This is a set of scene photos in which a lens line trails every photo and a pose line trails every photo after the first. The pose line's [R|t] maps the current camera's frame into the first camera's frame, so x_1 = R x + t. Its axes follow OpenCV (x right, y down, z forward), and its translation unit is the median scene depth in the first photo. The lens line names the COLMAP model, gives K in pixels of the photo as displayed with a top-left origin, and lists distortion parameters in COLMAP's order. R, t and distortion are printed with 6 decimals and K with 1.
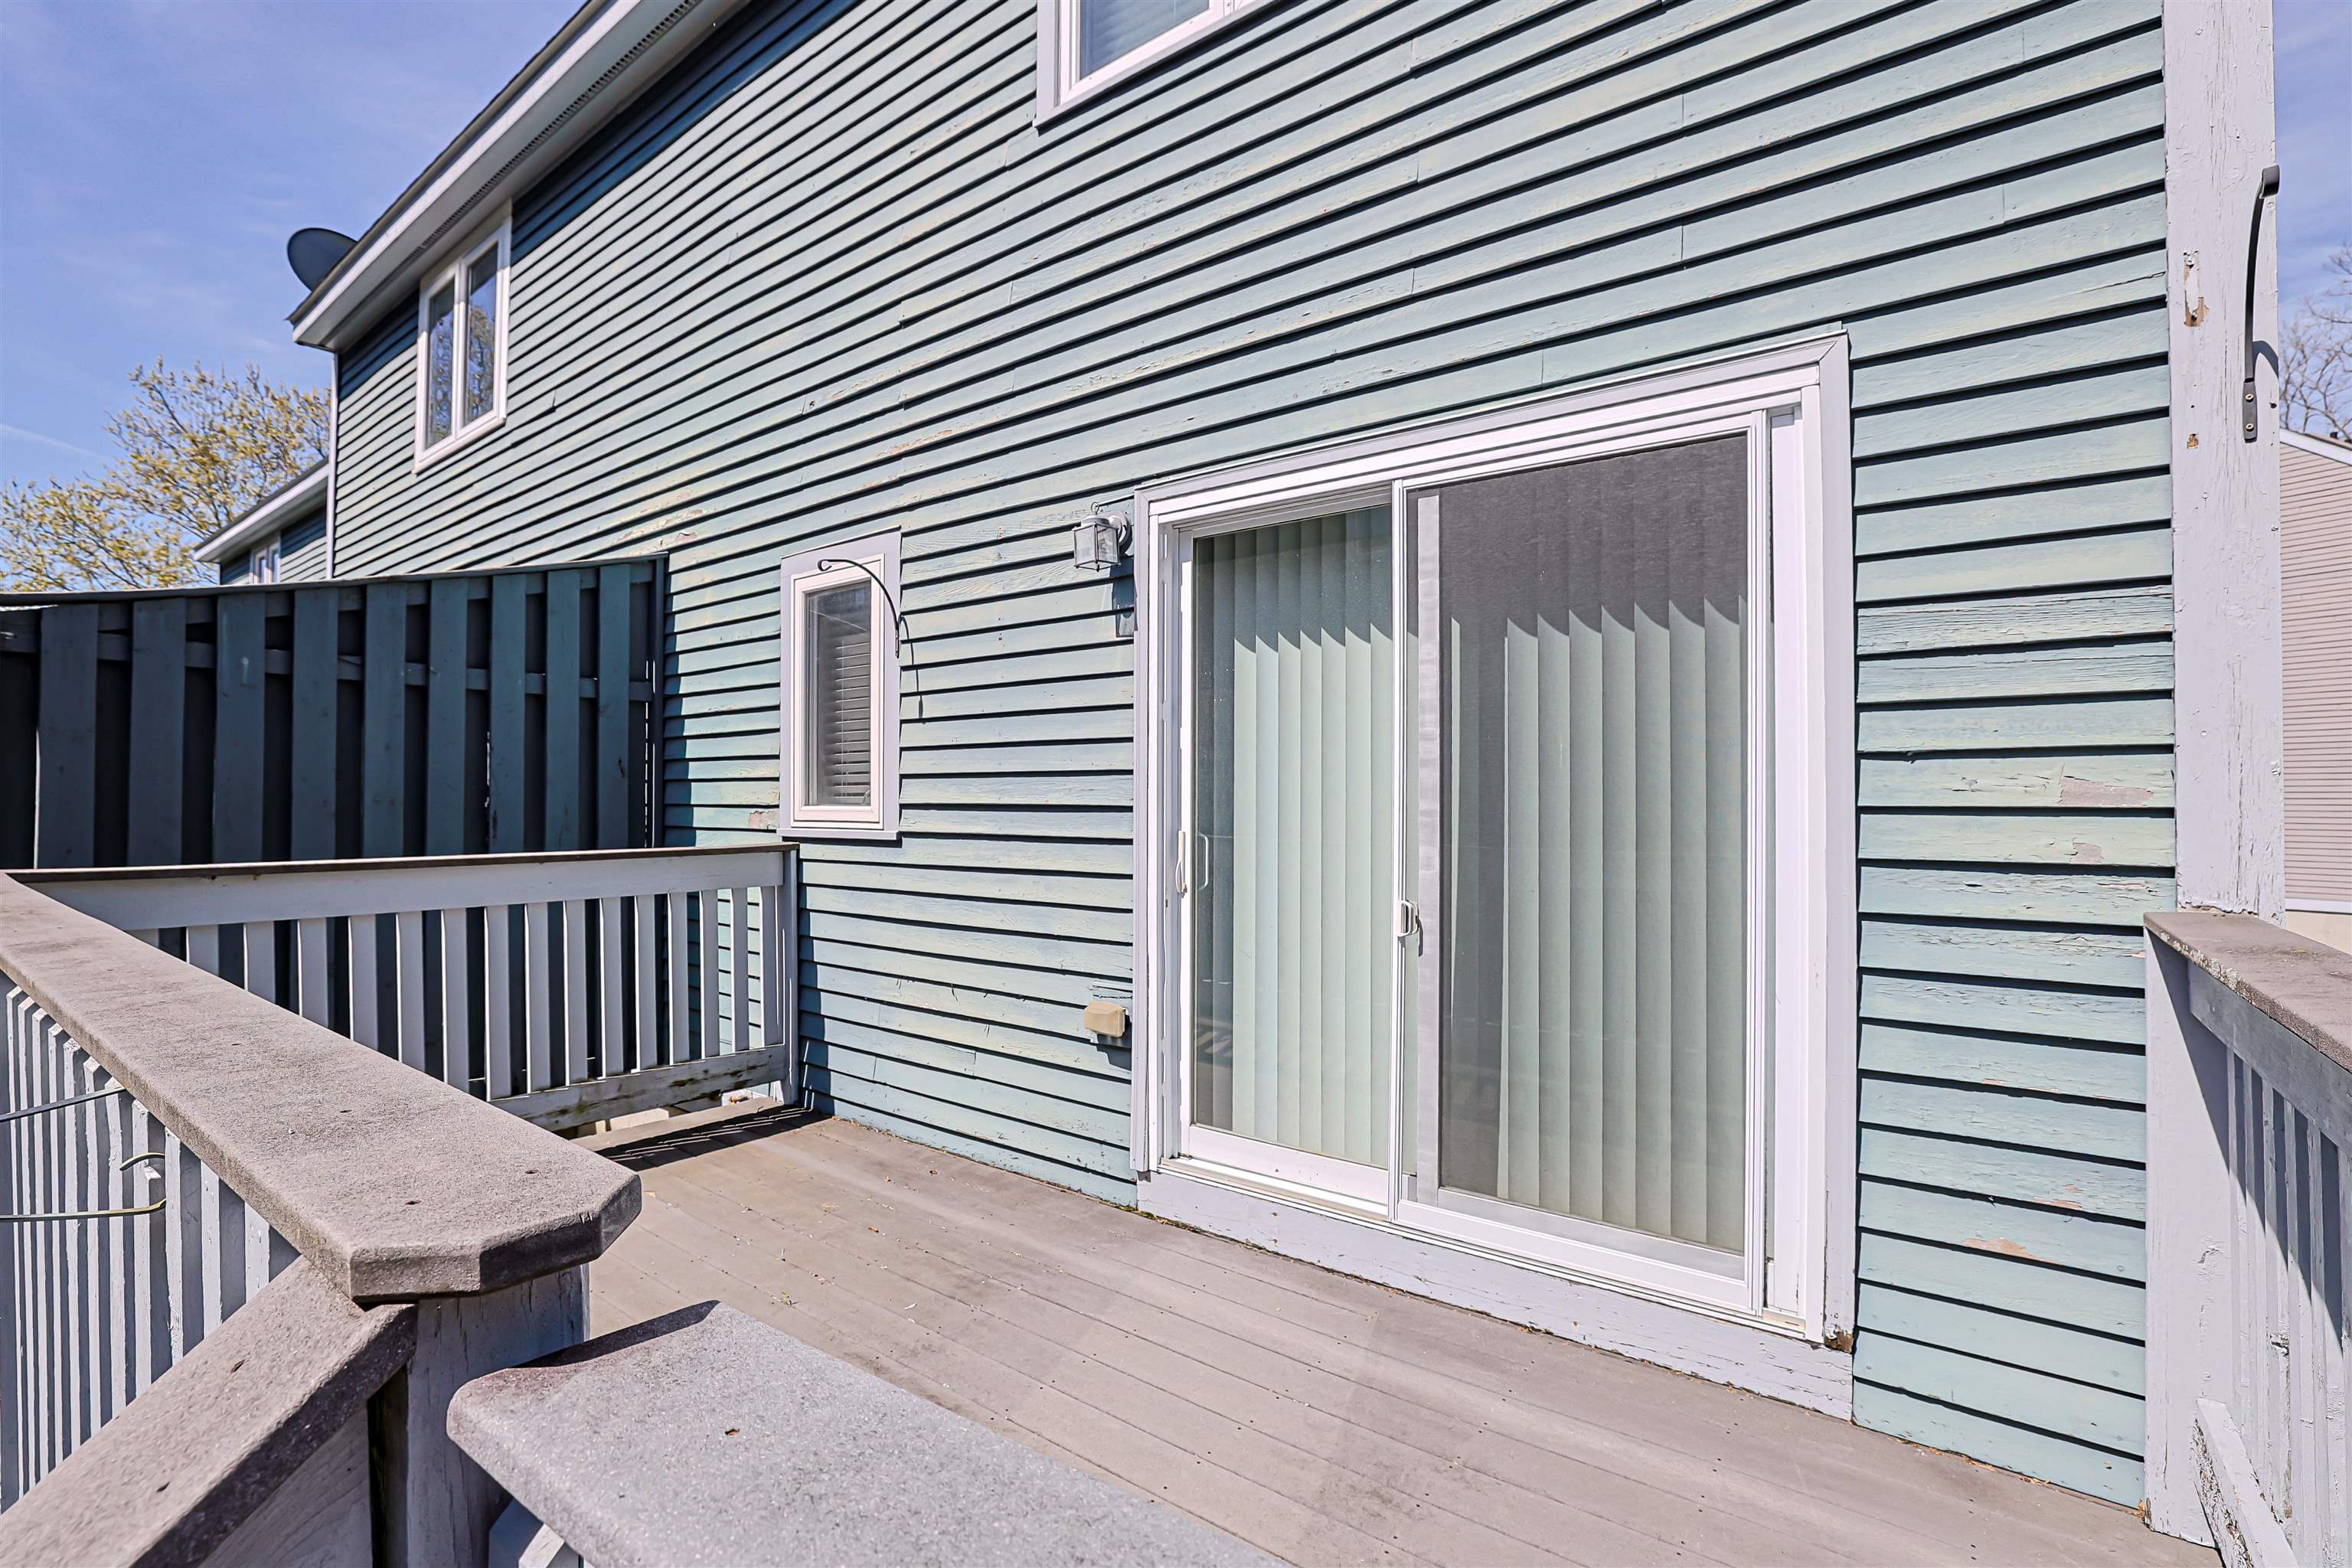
lens RADIAL K [[1065.5, 0, 1182.4], [0, 1065.5, 802.5], [0, 0, 1]] dist [-0.024593, -0.000115]
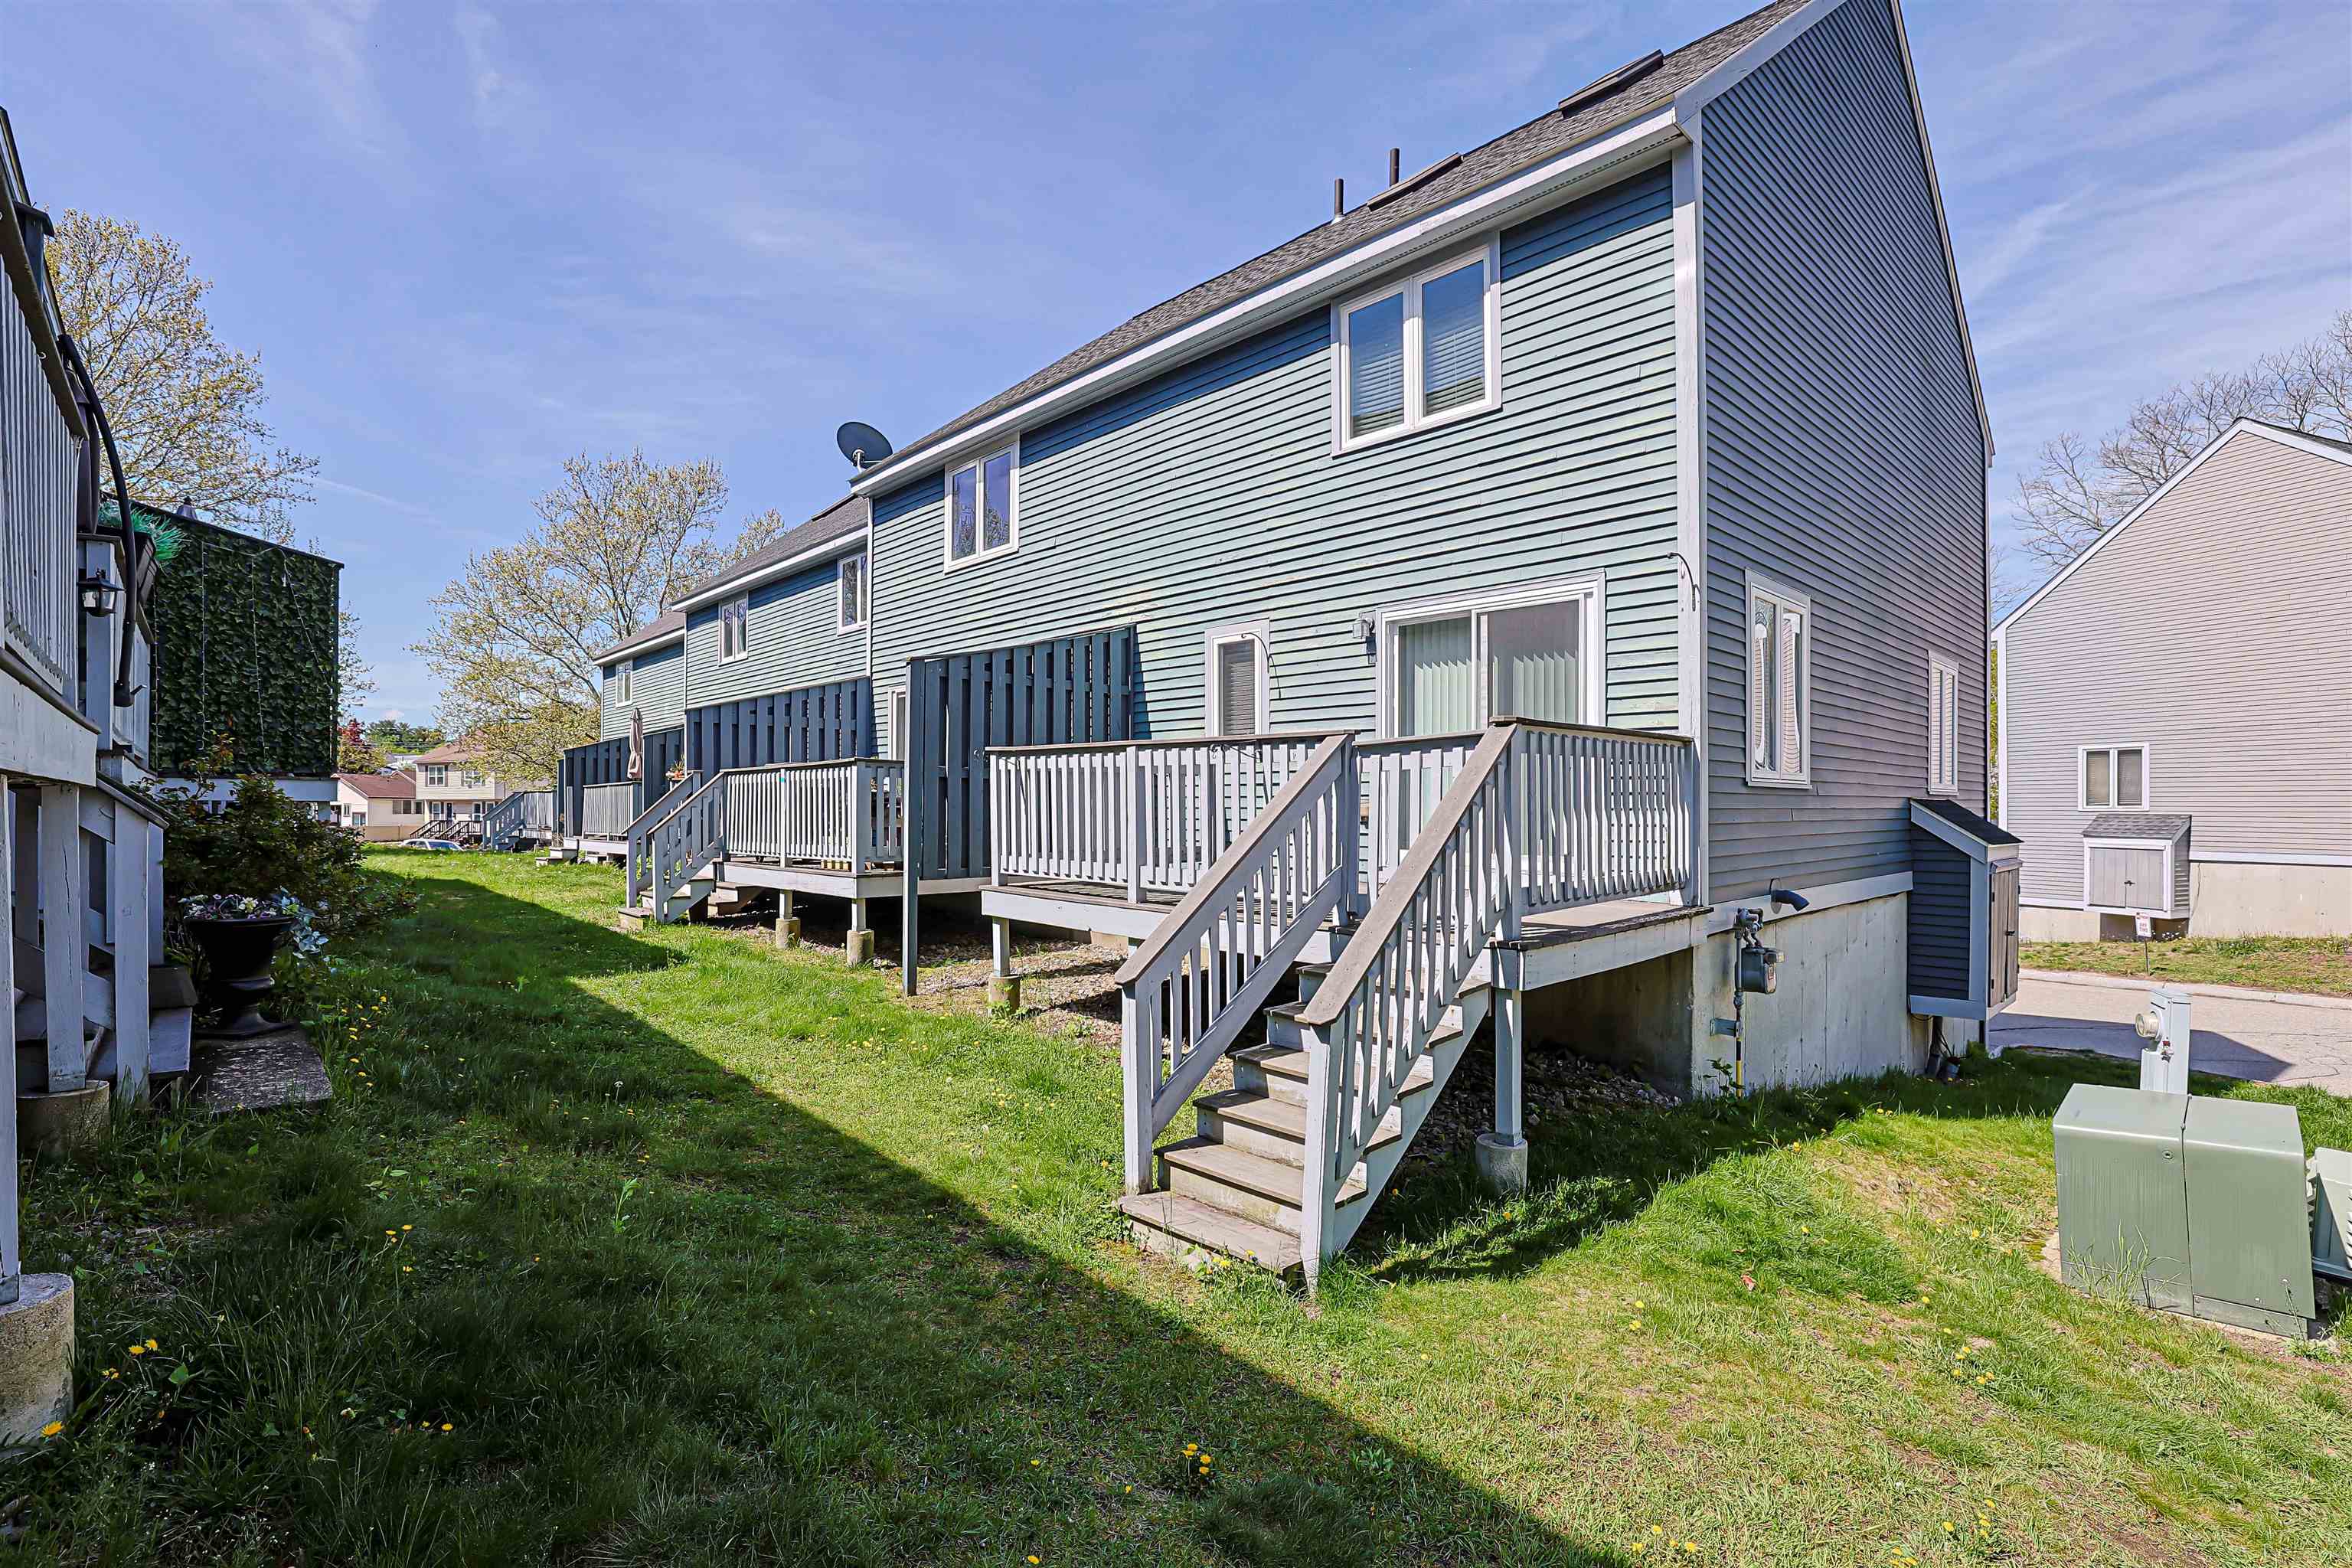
lens RADIAL K [[1065.5, 0, 1173.4], [0, 1065.5, 802.0], [0, 0, 1]] dist [-0.024593, -0.000115]
pose [[0.986975, -0.000458, -0.160873, -0.094637], [0.000041, 0.999997, -0.002595, 0.156589], [0.160874, 0.002555, 0.986972, -1.367496]]
